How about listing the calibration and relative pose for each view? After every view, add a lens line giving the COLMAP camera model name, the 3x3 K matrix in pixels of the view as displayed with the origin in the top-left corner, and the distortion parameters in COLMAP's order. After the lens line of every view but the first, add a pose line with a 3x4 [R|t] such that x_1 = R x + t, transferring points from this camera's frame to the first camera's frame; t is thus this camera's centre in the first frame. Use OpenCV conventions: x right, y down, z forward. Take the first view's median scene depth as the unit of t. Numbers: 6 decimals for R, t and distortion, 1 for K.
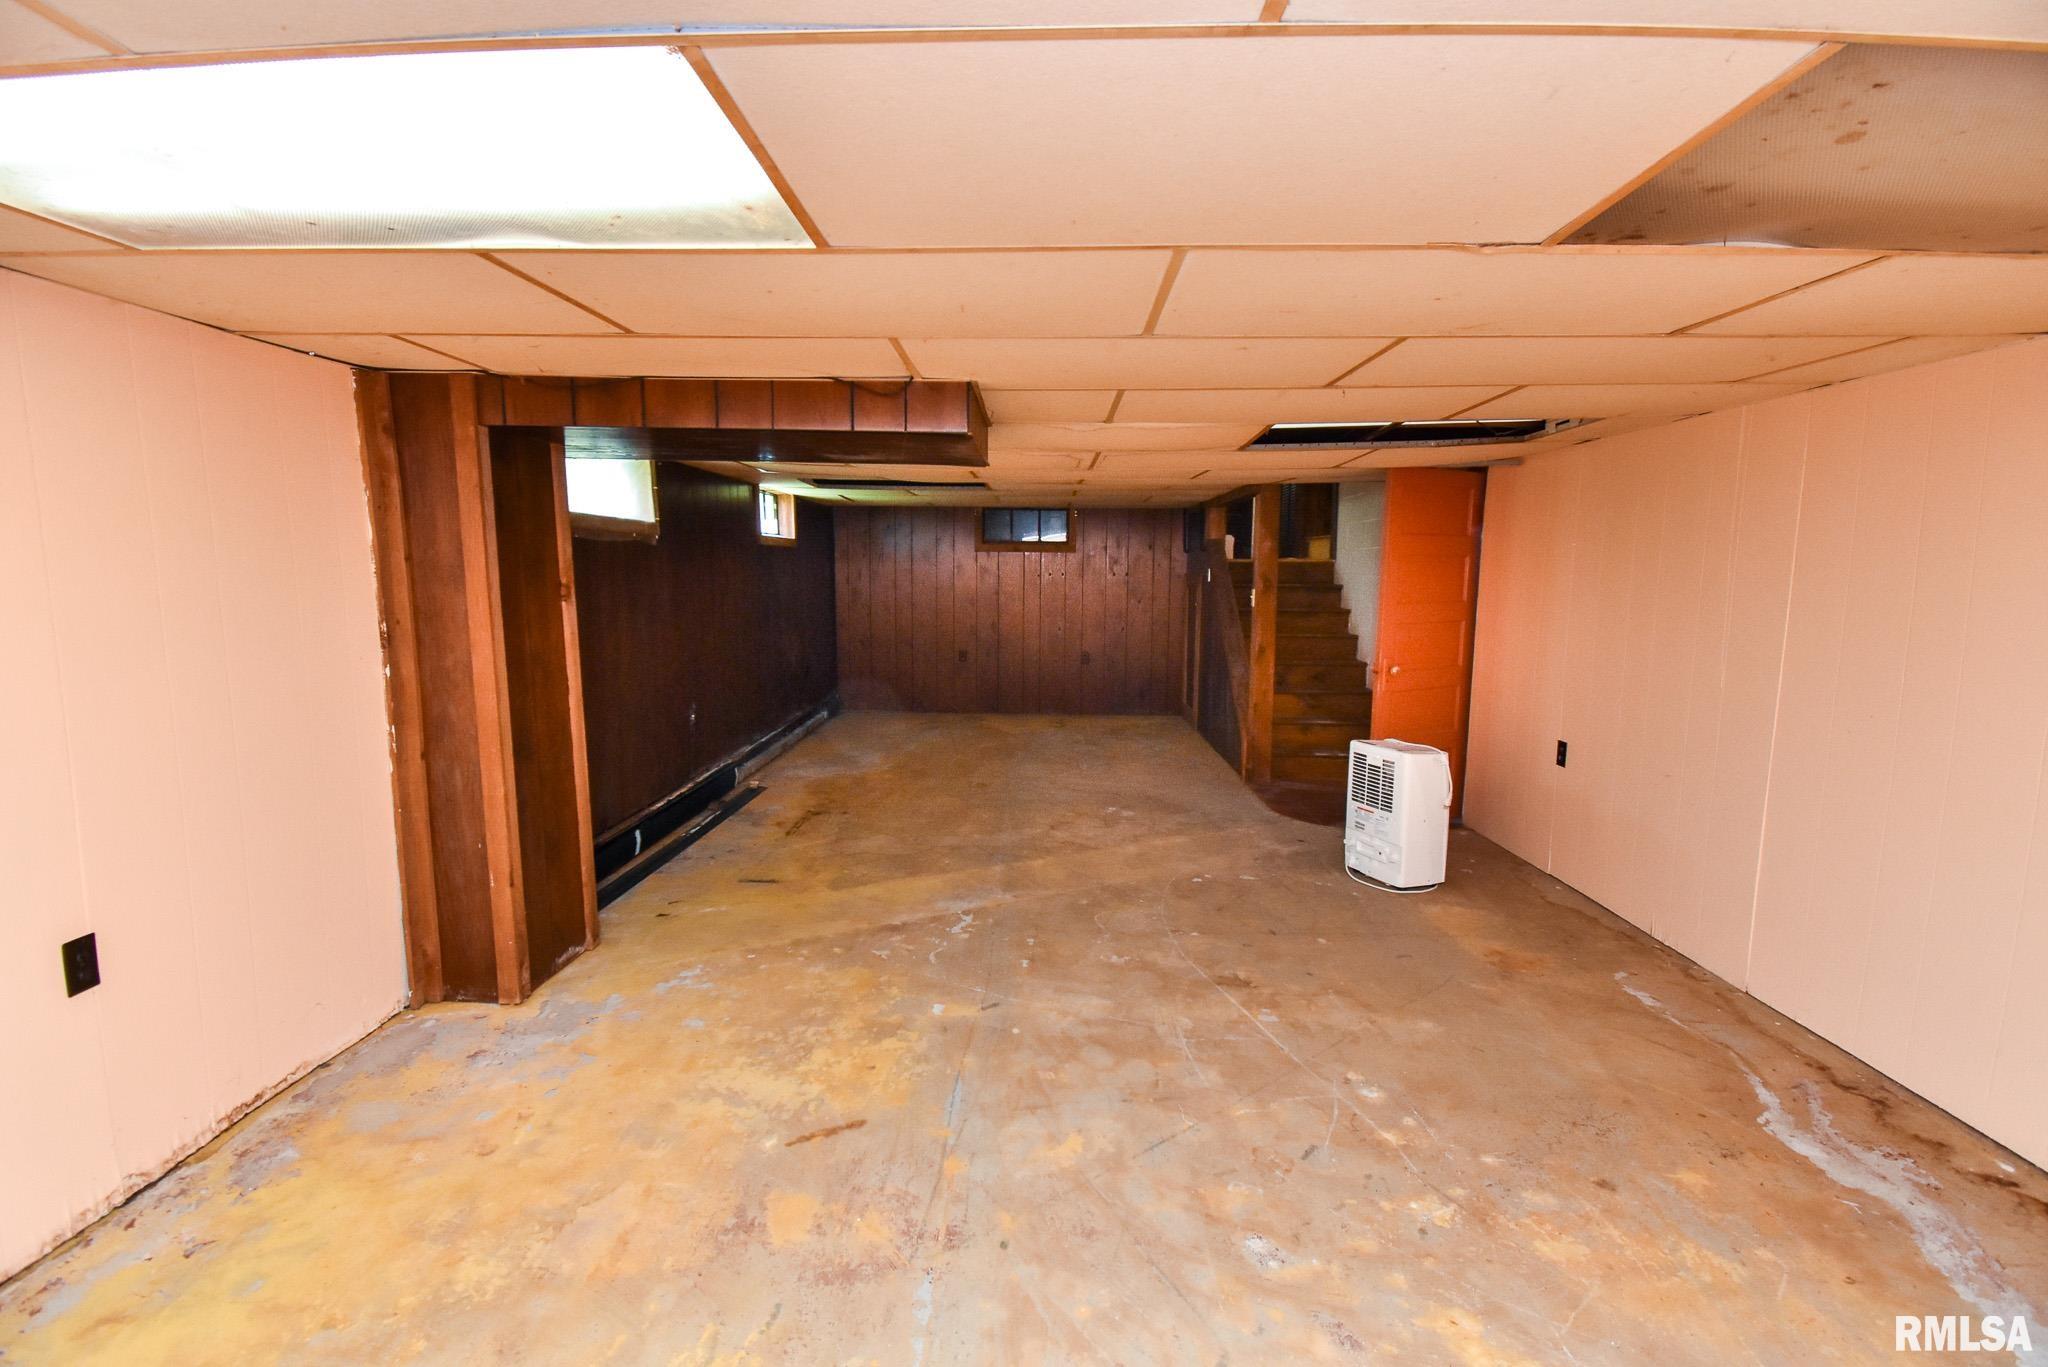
lens RADIAL K [[926.9, 0, 1022.6], [0, 926.9, 684.5], [0, 0, 1]] dist [0.000552, -0.013810]
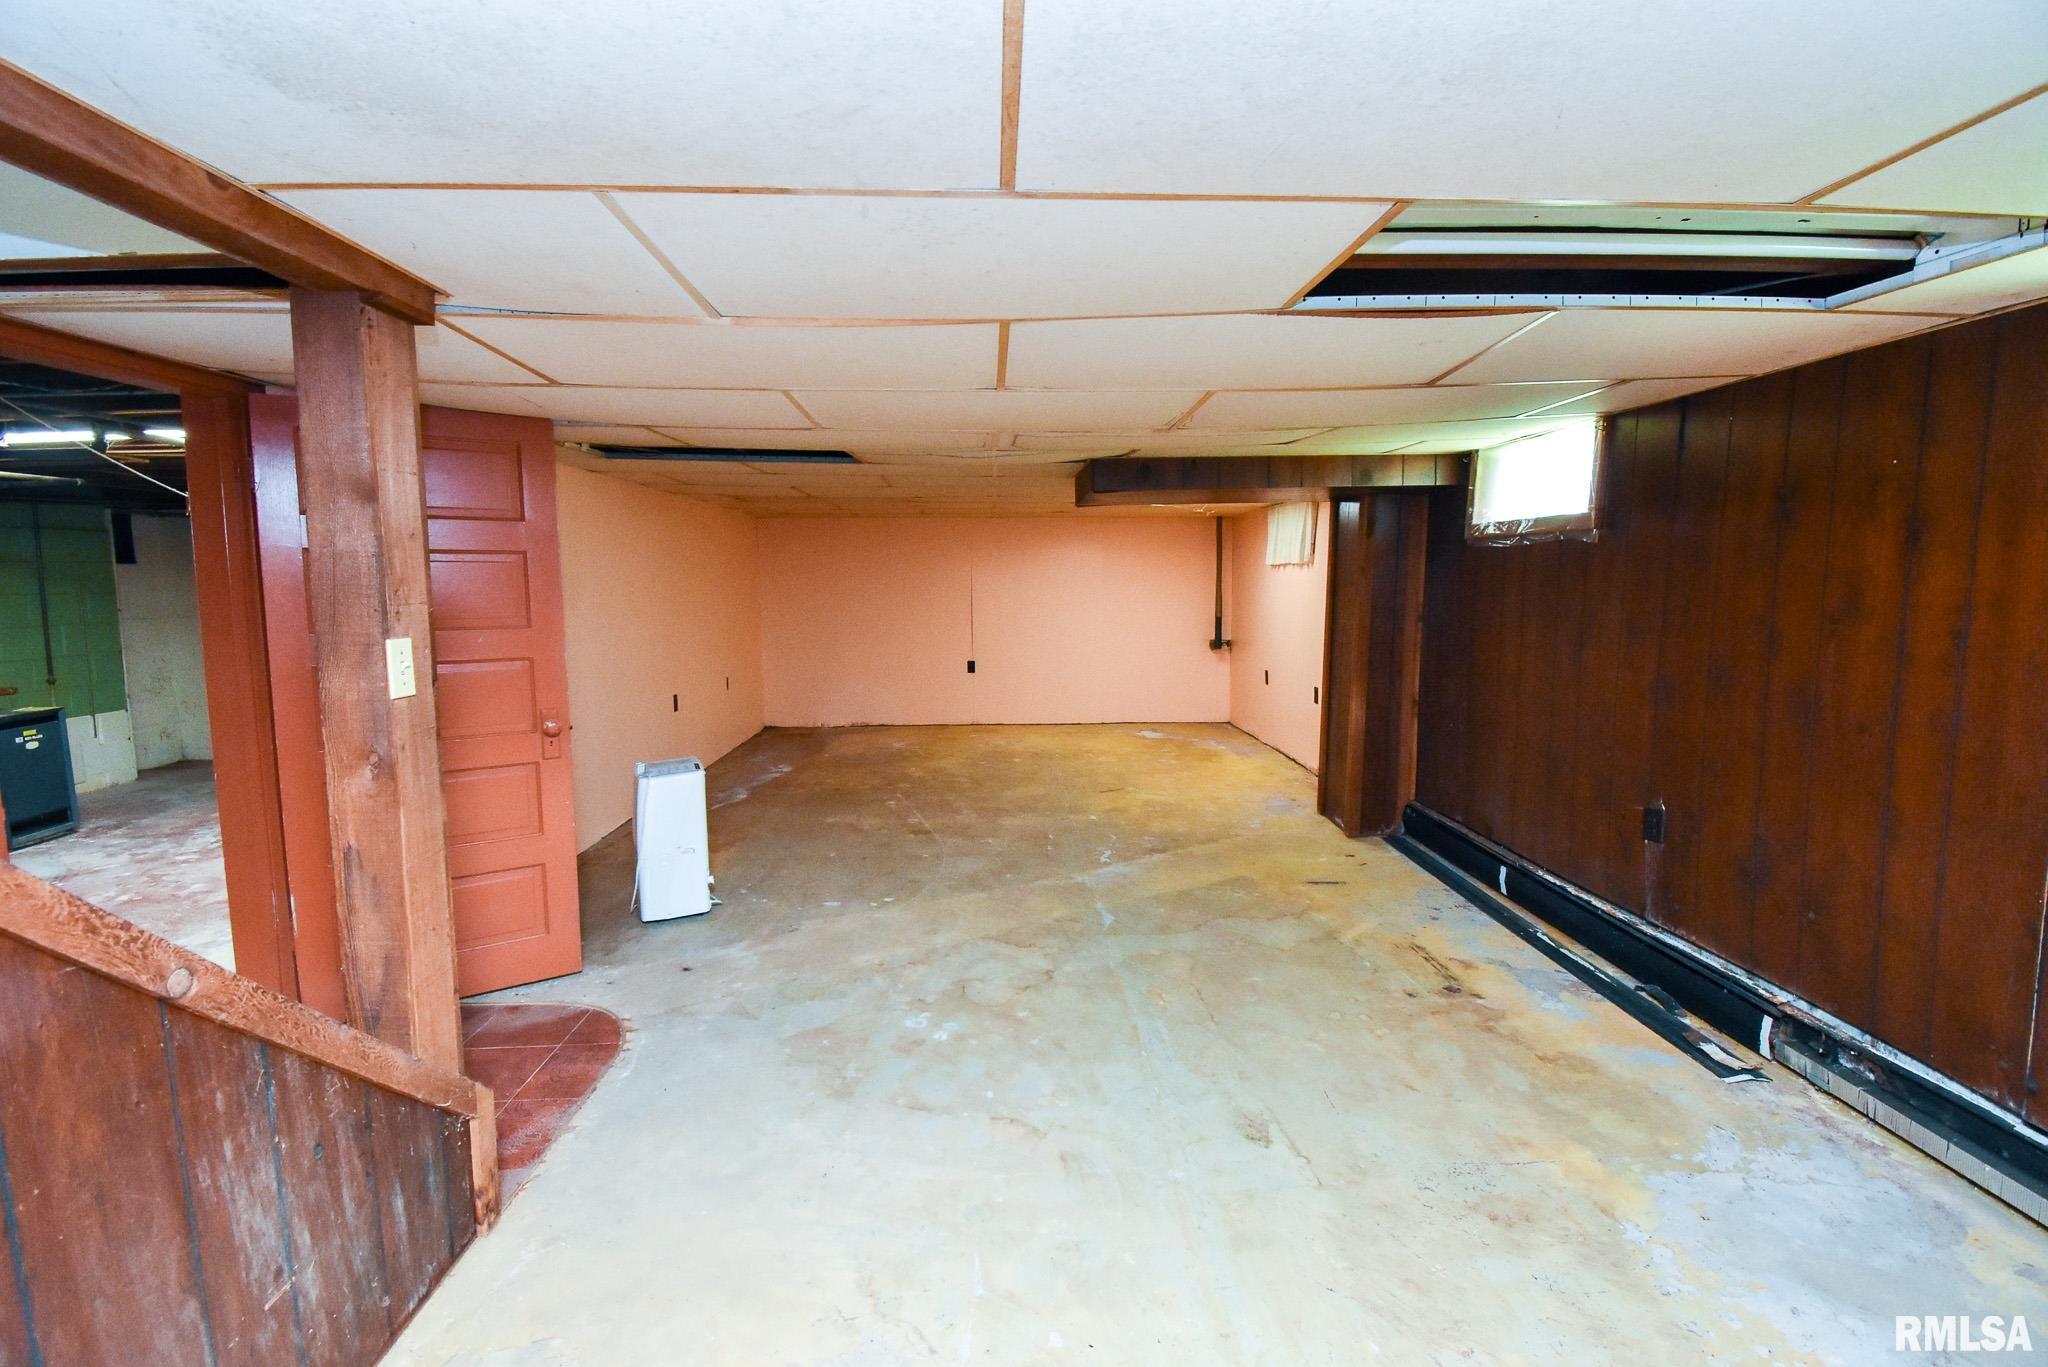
lens RADIAL K [[926.9, 0, 1024.3], [0, 926.9, 683.7], [0, 0, 1]] dist [0.000552, -0.013810]
pose [[-0.998237, 0.006578, -0.058983, 0.103055], [-0.007501, 0.971885, 0.235338, -0.230836], [0.058872, 0.235366, -0.970122, 1.874653]]
